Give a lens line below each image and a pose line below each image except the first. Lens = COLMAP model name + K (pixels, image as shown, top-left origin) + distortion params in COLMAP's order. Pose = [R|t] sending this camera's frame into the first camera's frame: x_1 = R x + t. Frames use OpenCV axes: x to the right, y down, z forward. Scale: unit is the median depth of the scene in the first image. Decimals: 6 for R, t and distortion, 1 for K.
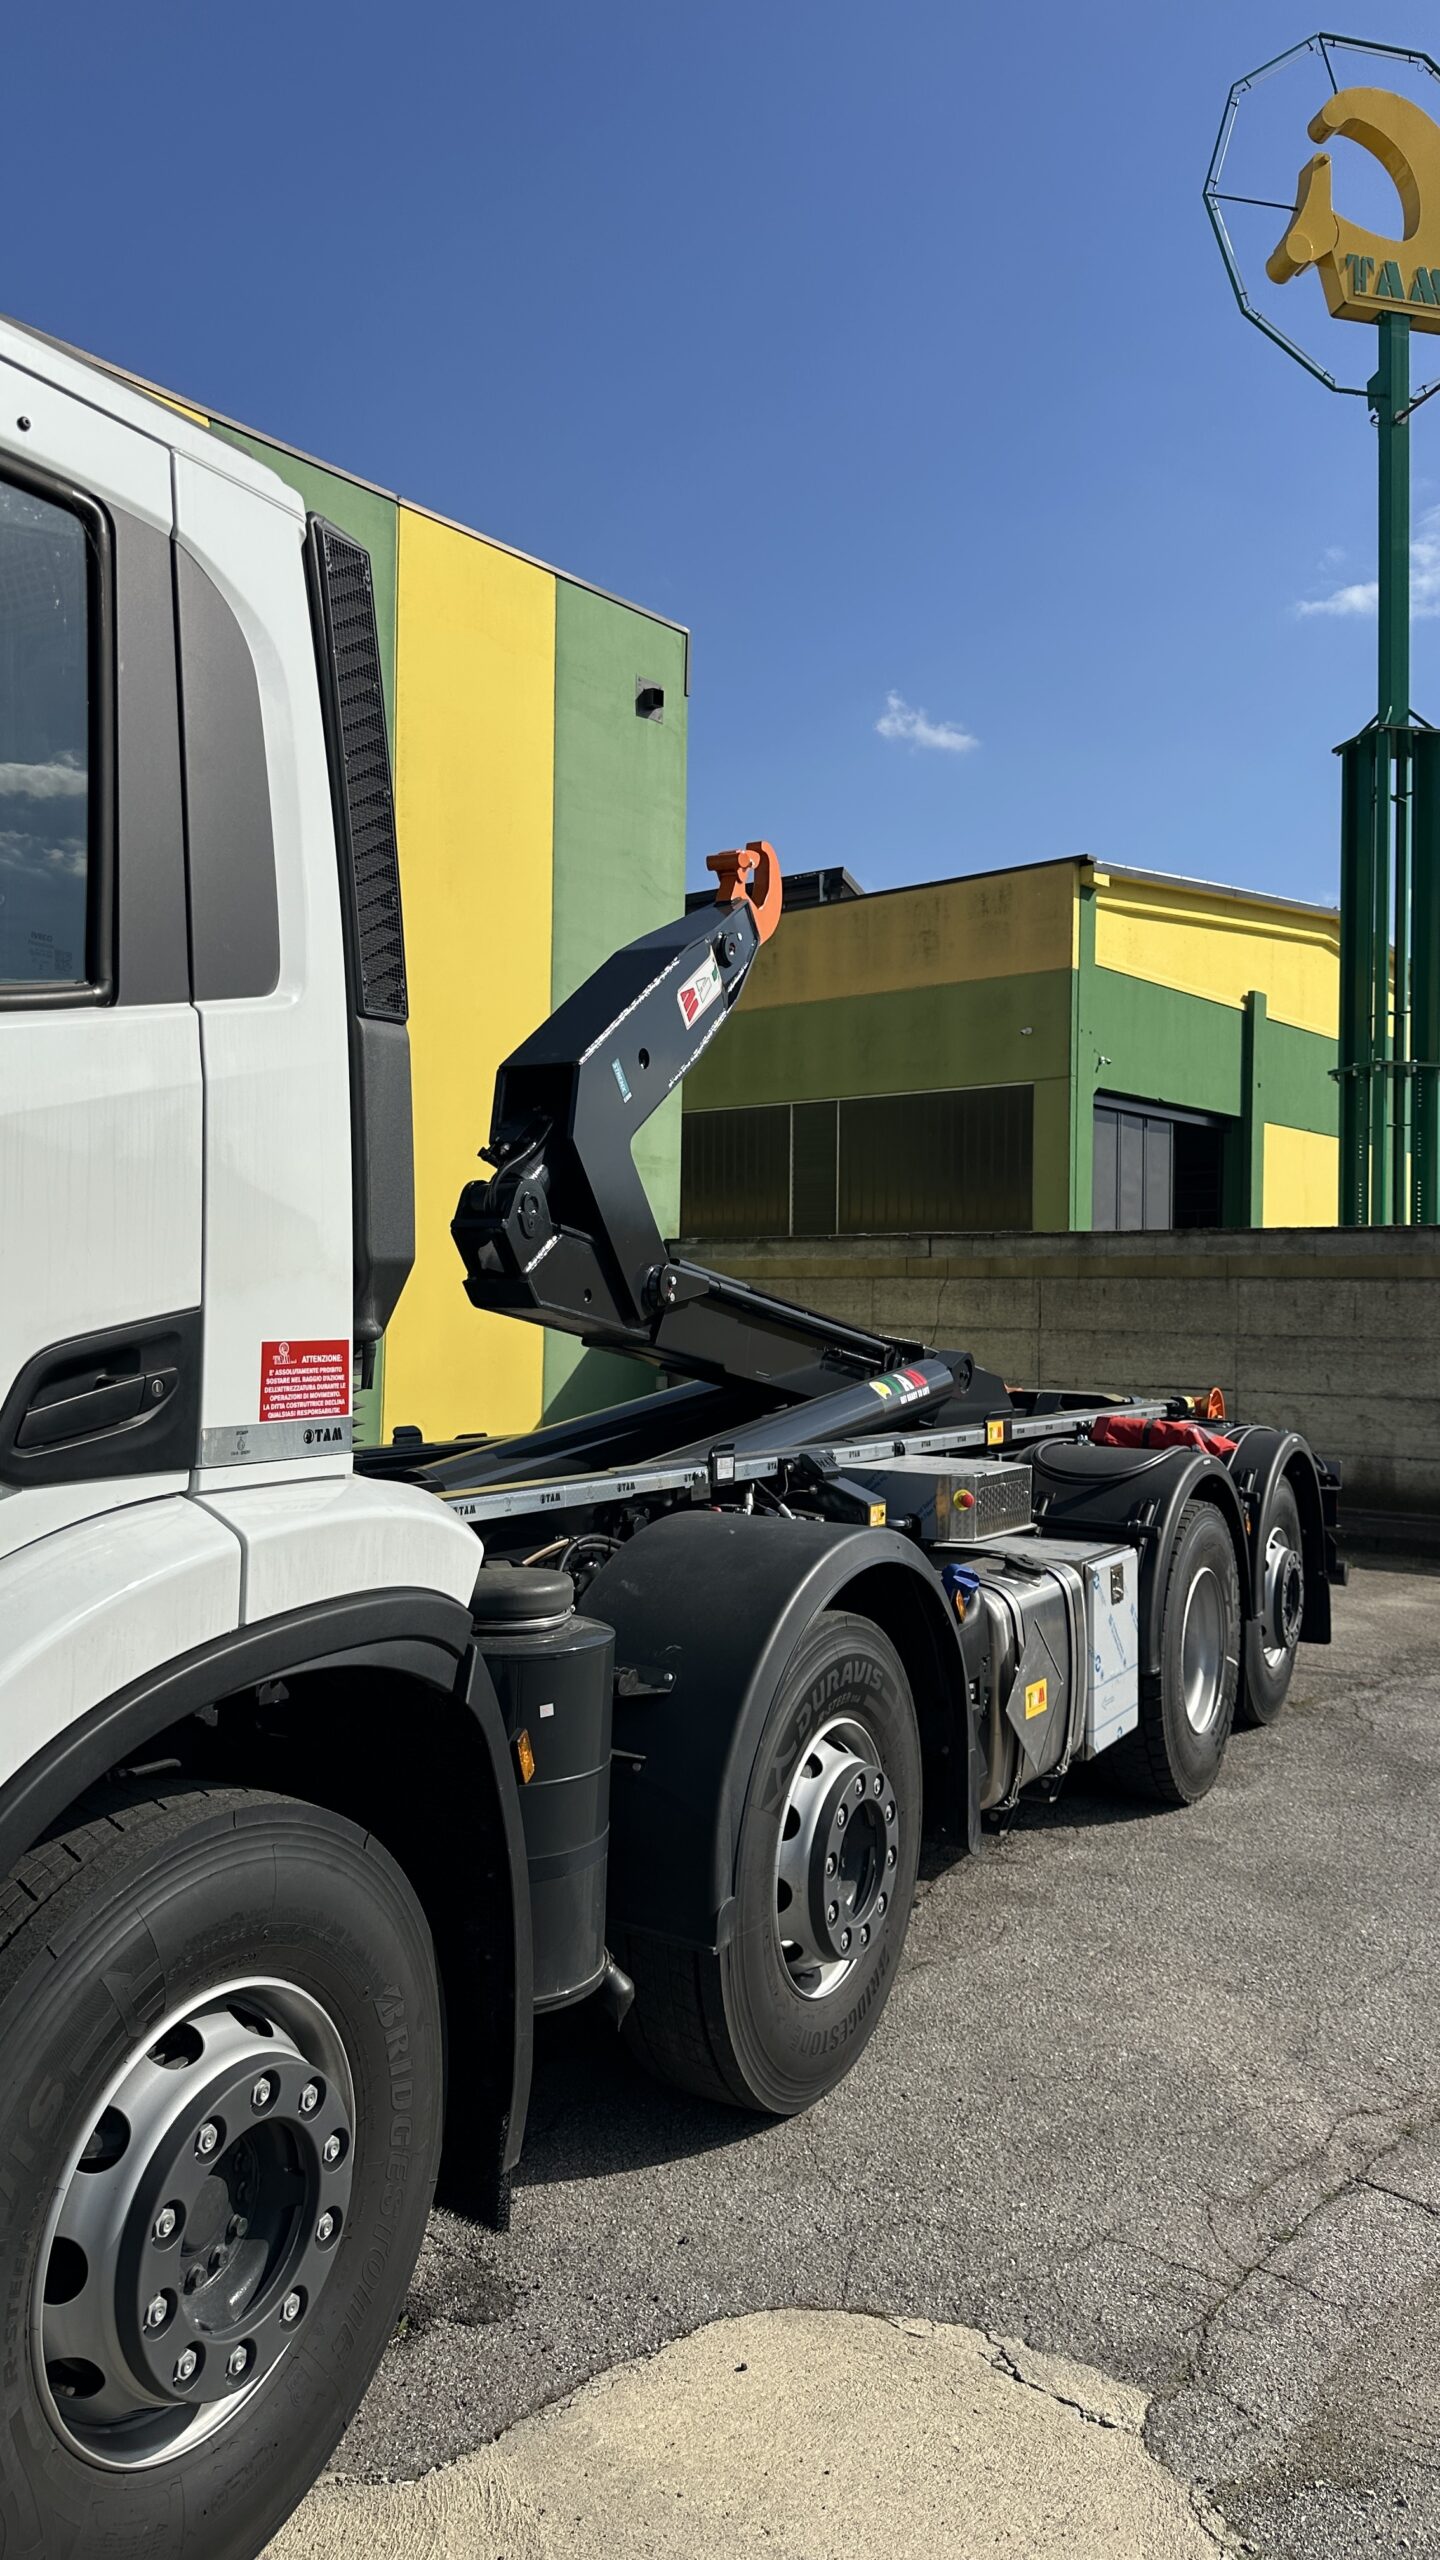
lens RADIAL K [[1779.3, 0, 708.4], [0, 1779.3, 1273.5], [0, 0, 1]] dist [0.072491, -0.053159]
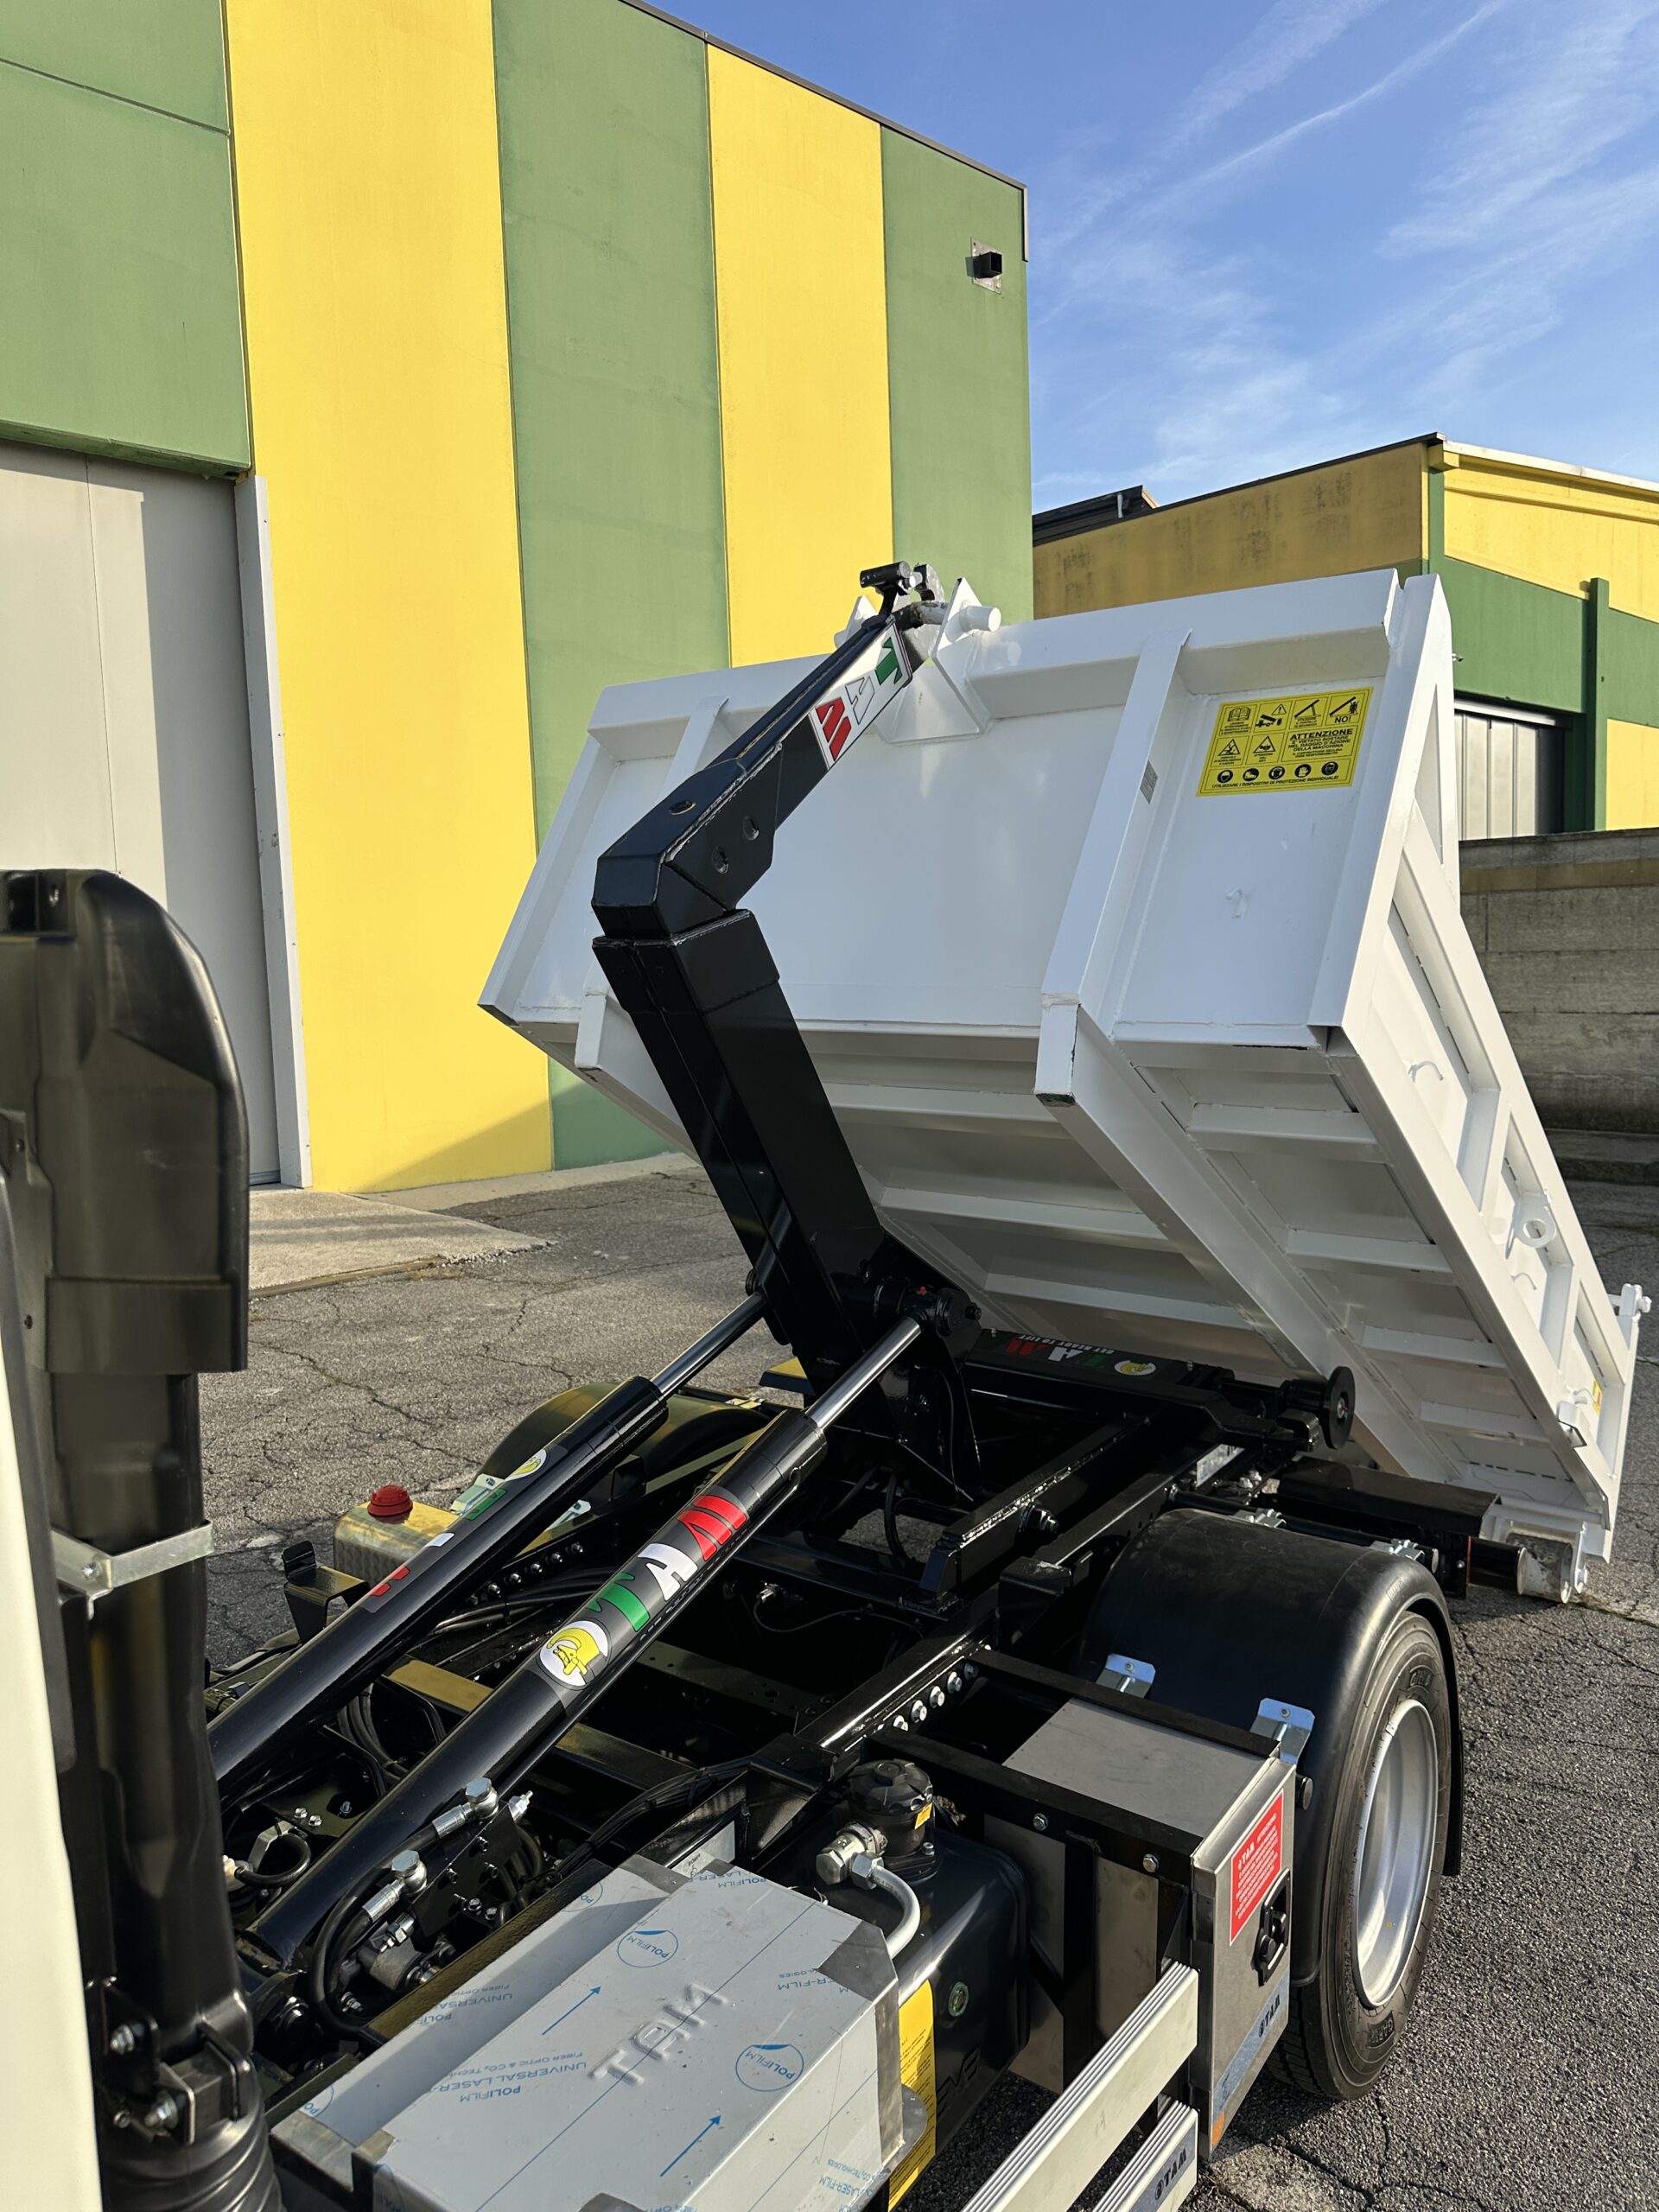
lens RADIAL K [[1557.1, 0, 821.3], [0, 1557.1, 1091.0], [0, 0, 1]] dist [0.016214, -0.023688]
pose [[0.993784, -0.042718, -0.102799, -0.051888], [0.054401, 0.992028, 0.113671, -0.005156], [0.097124, -0.118557, 0.988186, 0.169493]]
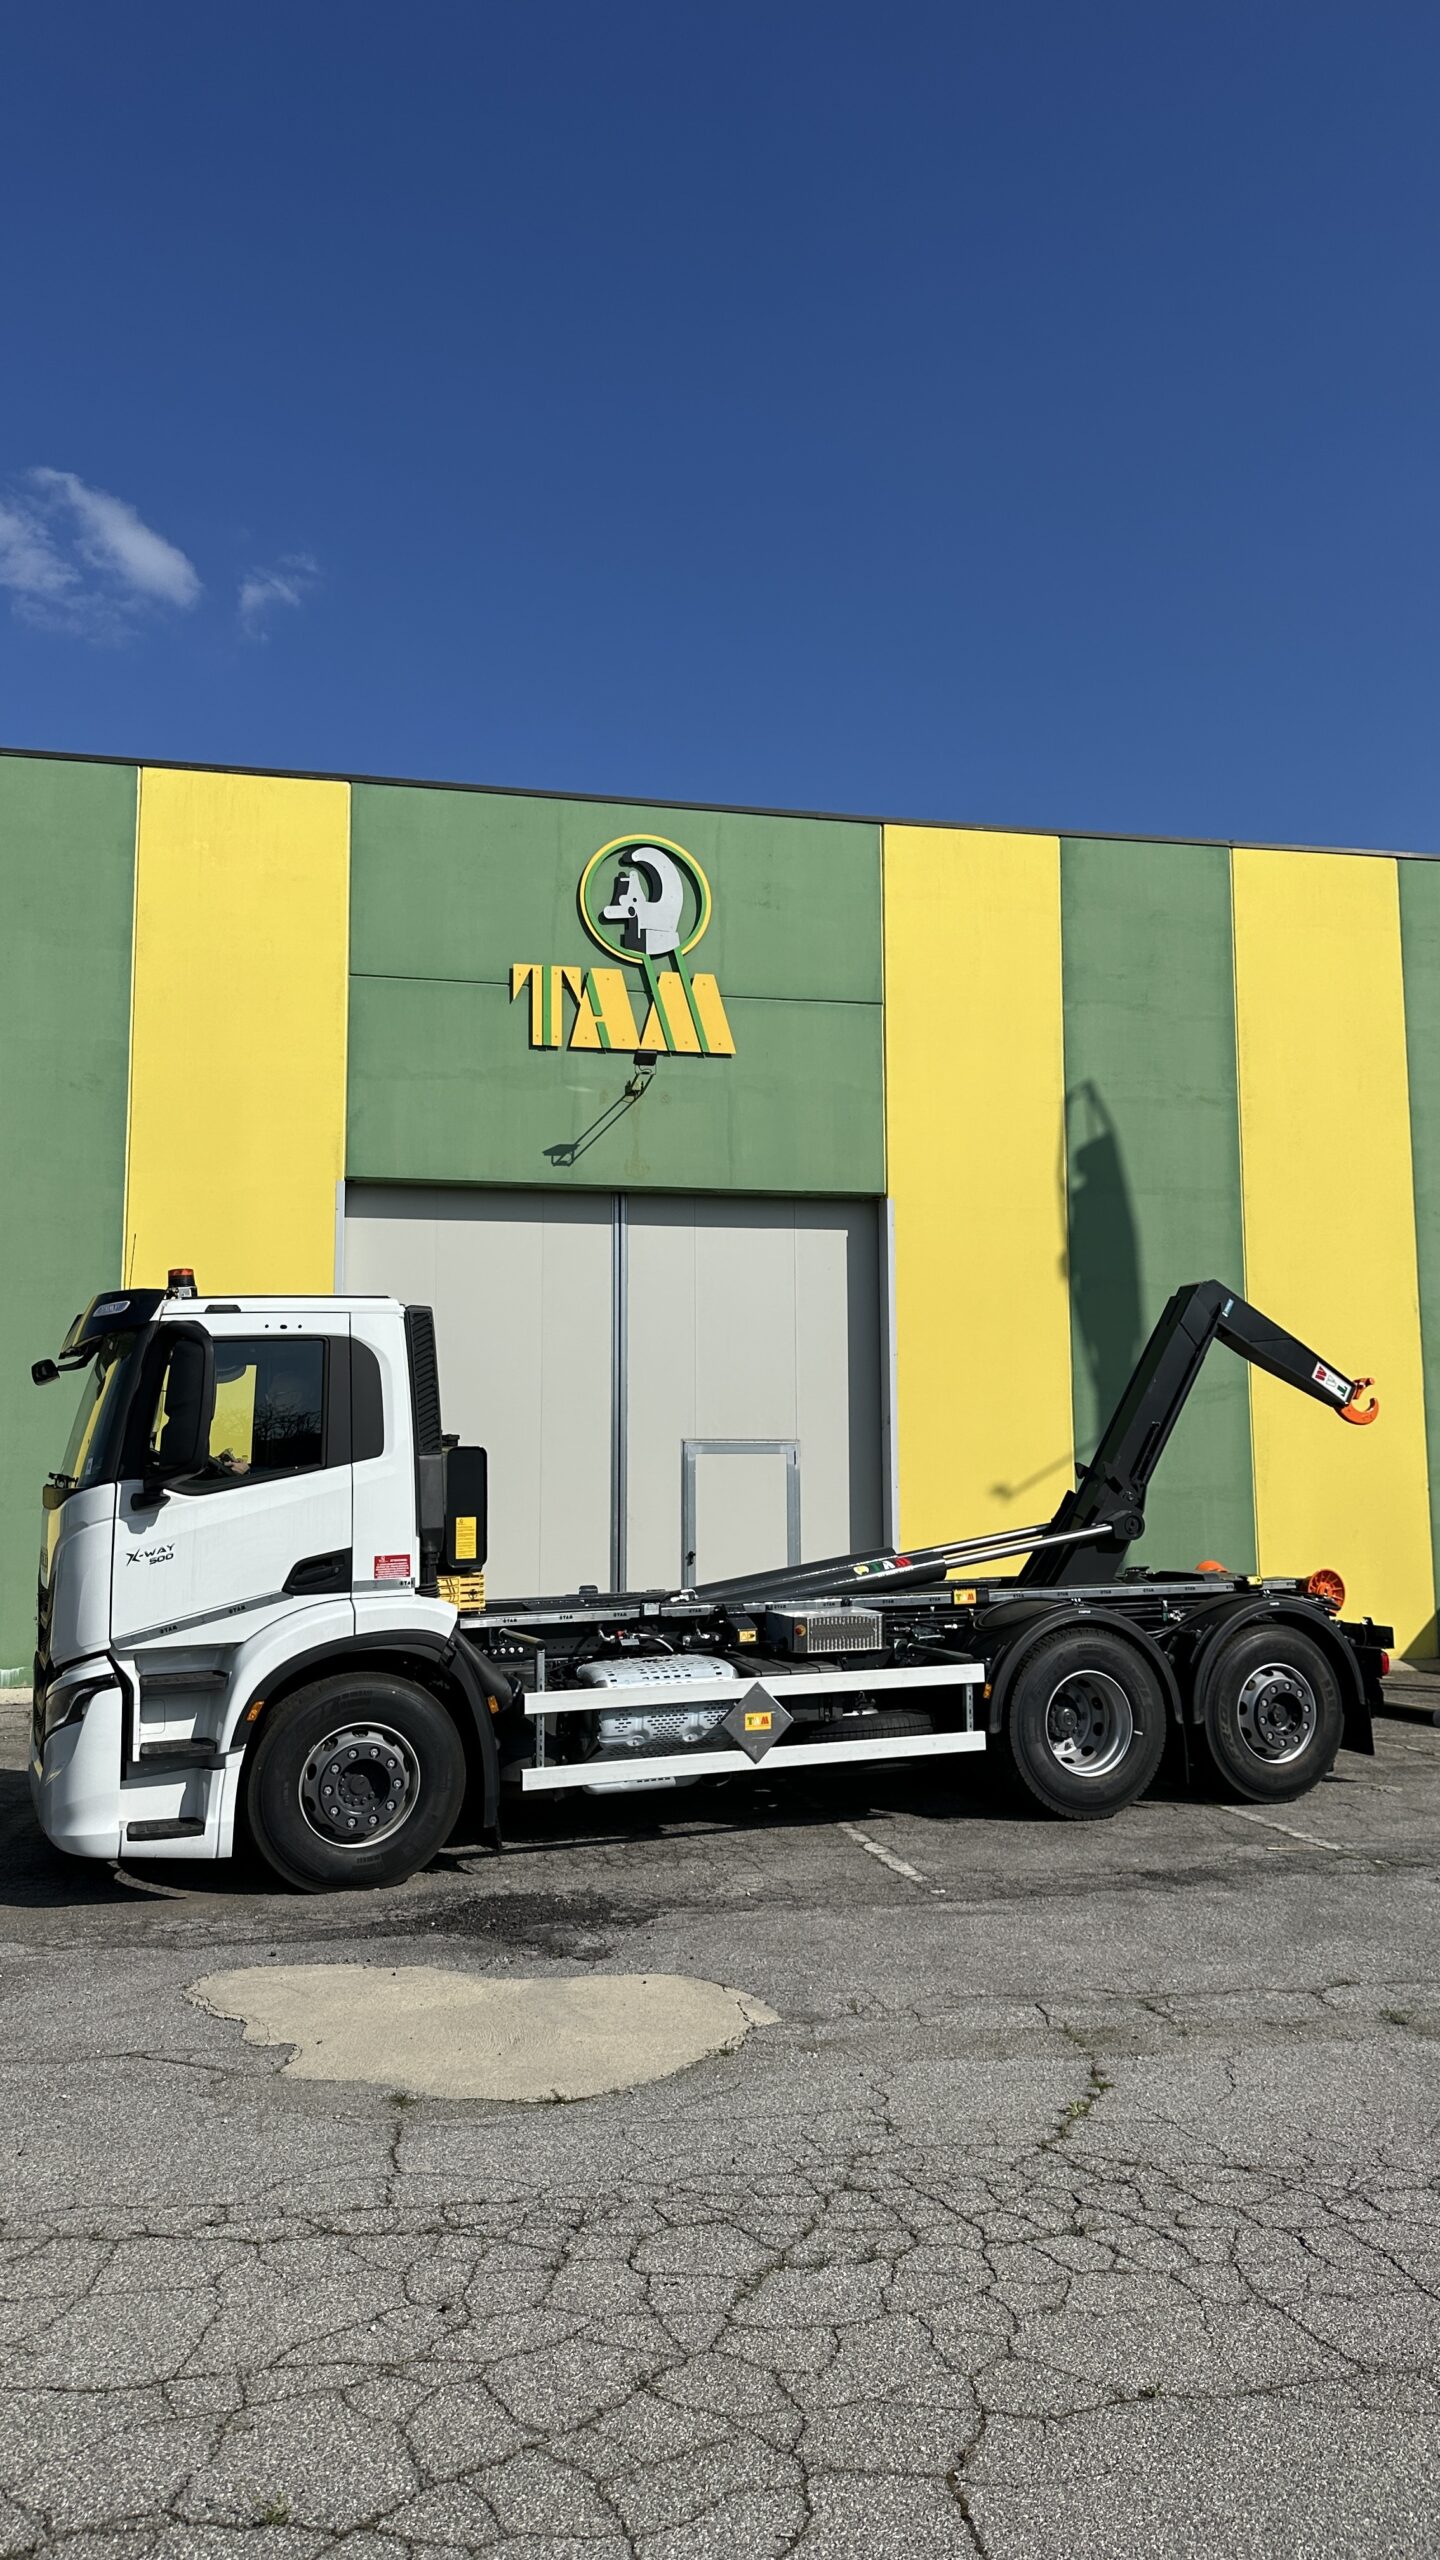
lens RADIAL K [[1779.3, 0, 727.4], [0, 1779.3, 1297.2], [0, 0, 1]] dist [0.072491, -0.053159]
pose [[0.791656, -0.093797, -0.603724, 0.222268], [0.034017, 0.993379, -0.109729, -0.004628], [0.610019, 0.066330, 0.789605, -0.118870]]
